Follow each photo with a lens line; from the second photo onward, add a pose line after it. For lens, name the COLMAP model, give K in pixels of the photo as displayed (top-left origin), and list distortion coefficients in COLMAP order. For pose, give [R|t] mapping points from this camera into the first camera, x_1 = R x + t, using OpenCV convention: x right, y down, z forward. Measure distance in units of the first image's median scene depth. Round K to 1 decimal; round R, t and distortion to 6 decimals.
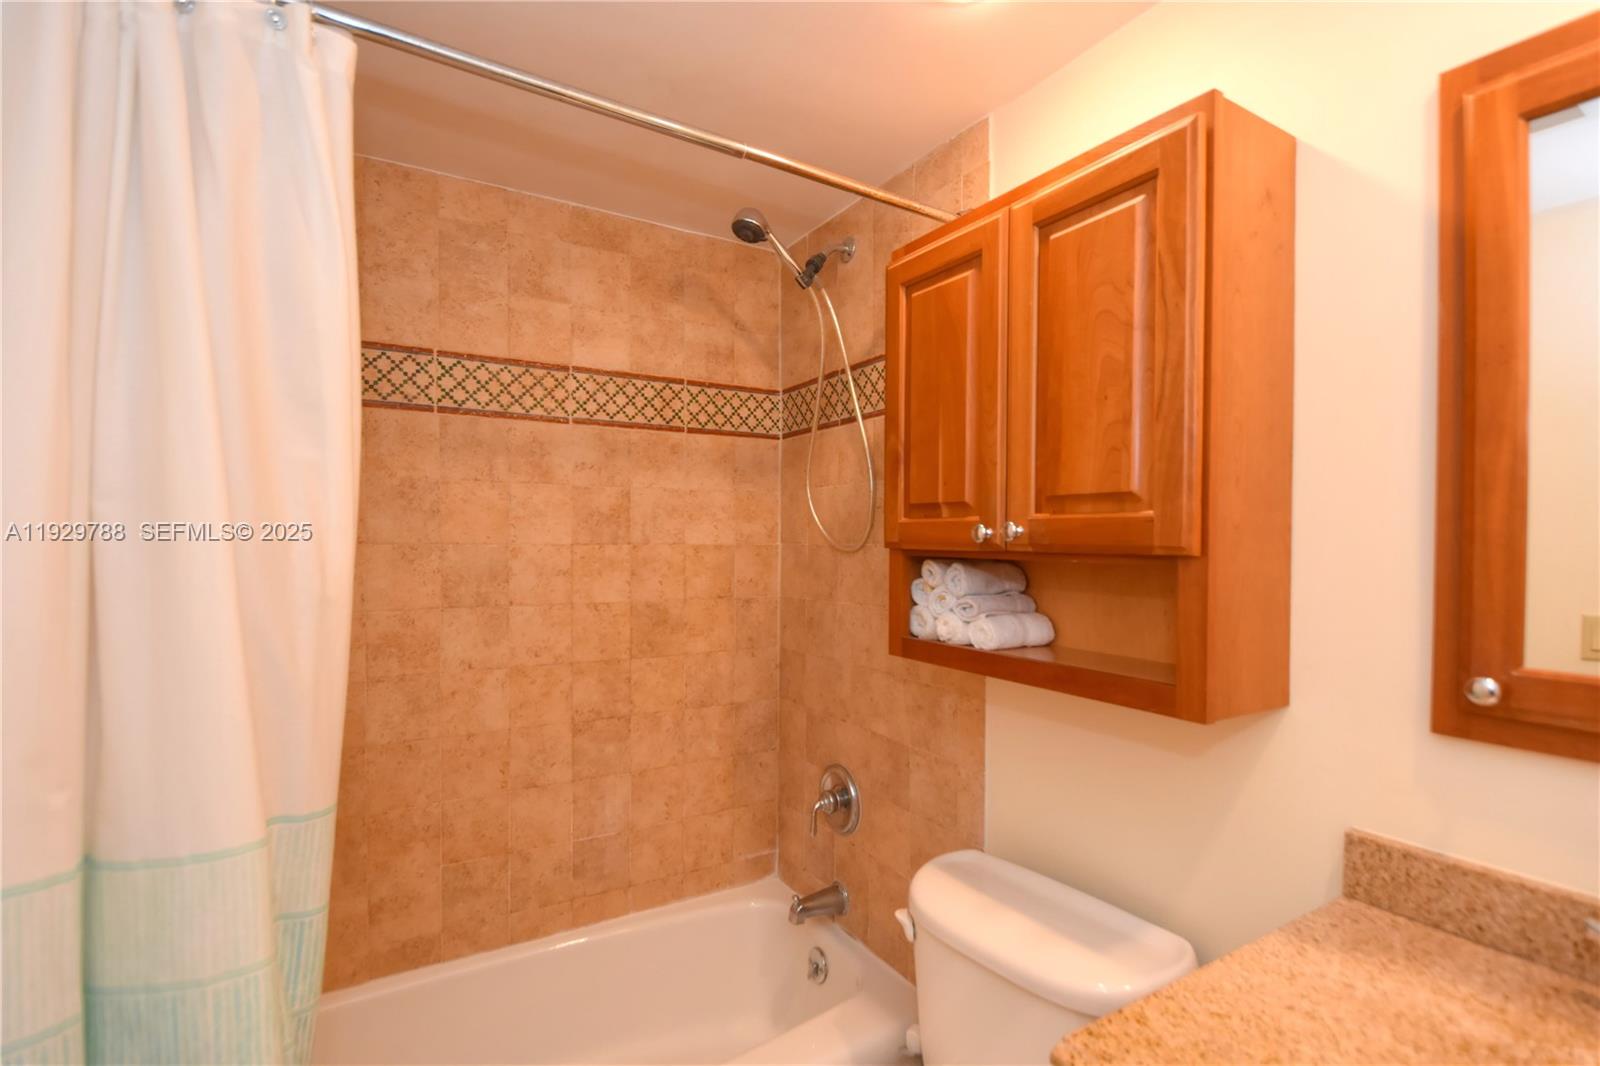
lens RADIAL K [[736.6, 0, 794.3], [0, 736.6, 547.7], [0, 0, 1]] dist [0.011705, -0.026509]
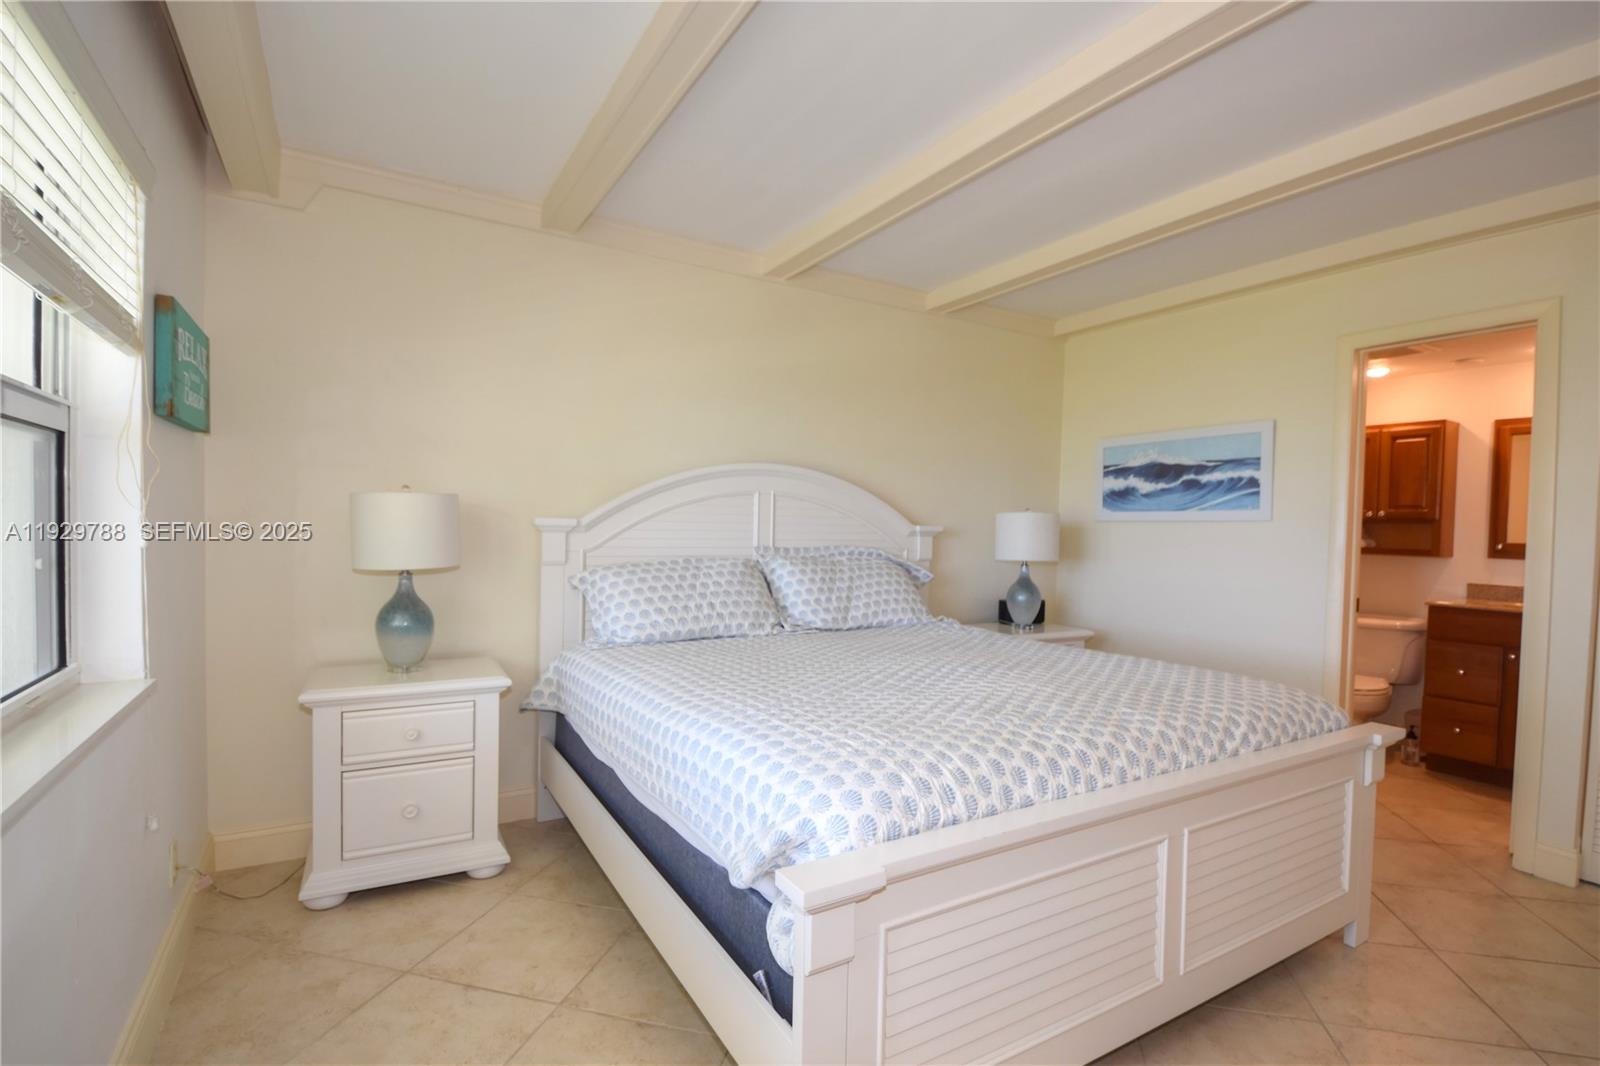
lens RADIAL K [[736.6, 0, 794.3], [0, 736.6, 547.7], [0, 0, 1]] dist [0.011705, -0.026509]
pose [[0.999655, 0.018693, -0.018463, -2.900940], [-0.018387, 0.999694, 0.016574, 0.156743], [0.018767, -0.016229, 0.999692, -3.120418]]
